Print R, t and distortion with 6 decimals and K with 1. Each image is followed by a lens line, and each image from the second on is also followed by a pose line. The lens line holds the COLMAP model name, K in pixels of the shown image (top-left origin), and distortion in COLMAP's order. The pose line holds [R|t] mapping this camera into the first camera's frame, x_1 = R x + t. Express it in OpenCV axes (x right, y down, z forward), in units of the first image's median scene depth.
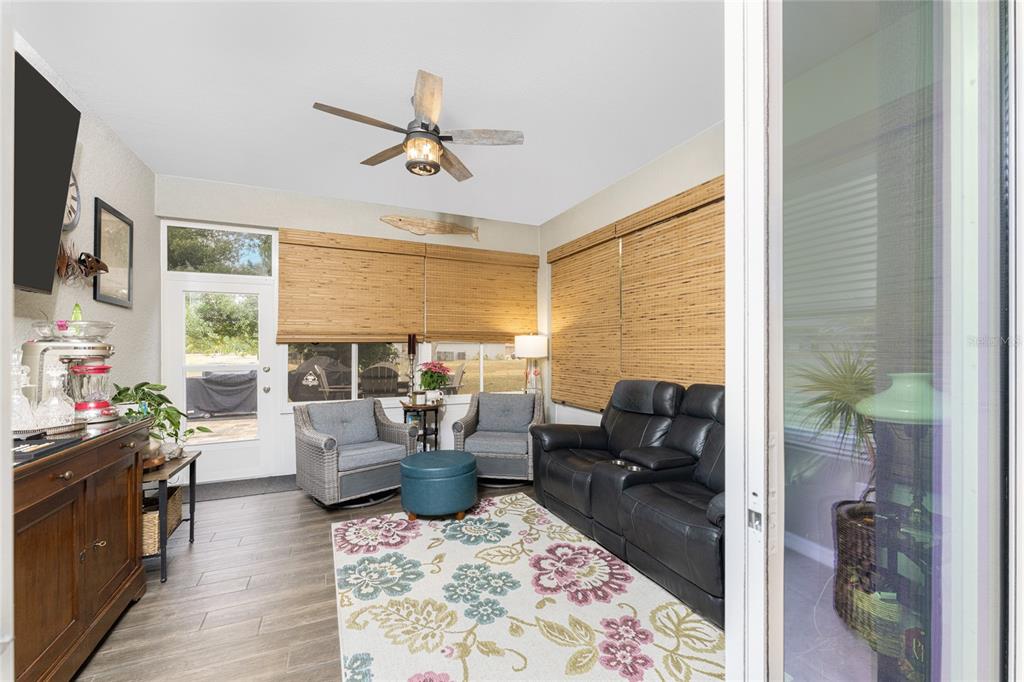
lens RADIAL K [[421.0, 0, 523.0], [0, 421.0, 347.9], [0, 0, 1]] dist [-0.017730, 0.001089]
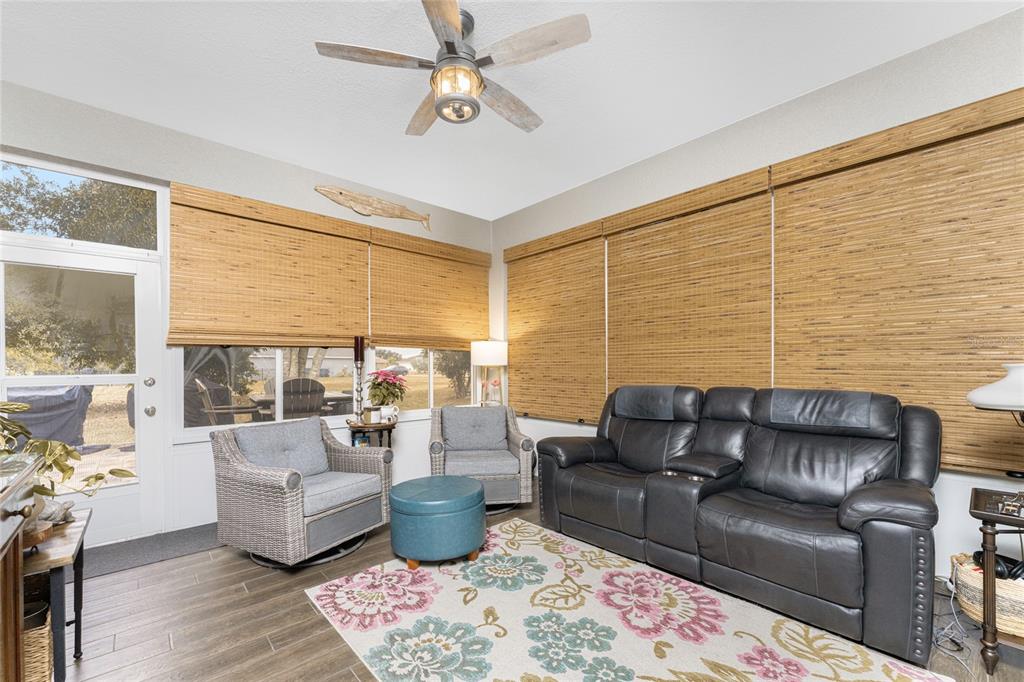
lens RADIAL K [[421.0, 0, 510.3], [0, 421.0, 369.9], [0, 0, 1]] dist [-0.017730, 0.001089]
pose [[0.956559, -0.006416, 0.291467, -0.369114], [0.002920, 0.999919, 0.012426, 0.036698], [-0.291523, -0.011035, 0.956500, 0.239397]]
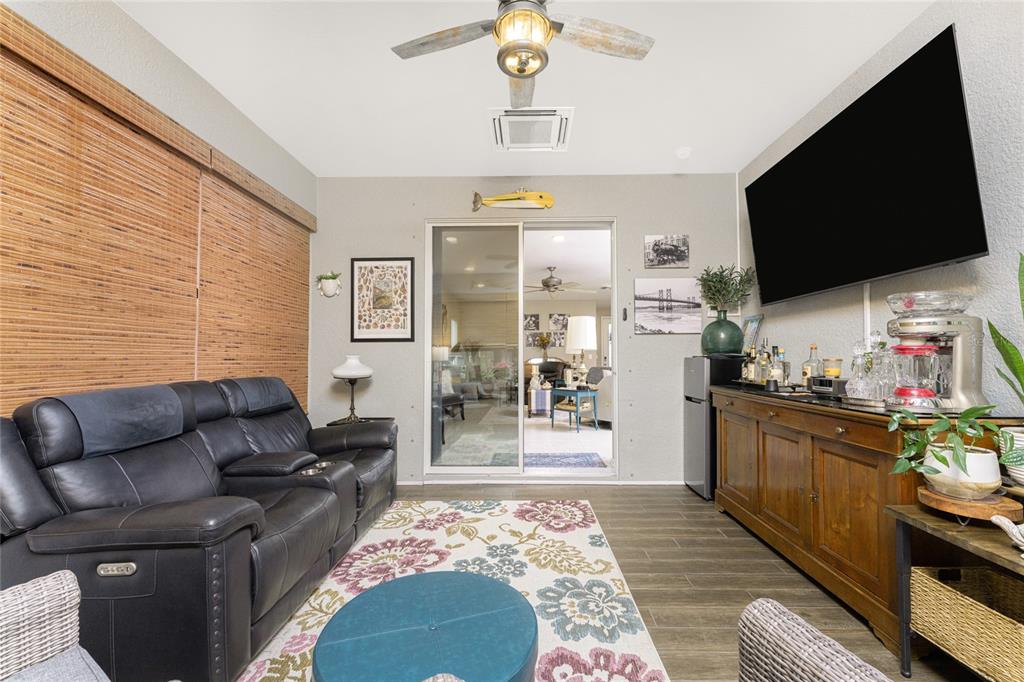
lens RADIAL K [[421.0, 0, 521.1], [0, 421.0, 343.0], [0, 0, 1]] dist [-0.017730, 0.001089]
pose [[-0.895773, 0.024627, 0.443830, -0.529120], [0.008549, 0.999234, -0.038190, 0.054169], [-0.444430, -0.030415, -0.895297, 1.583016]]
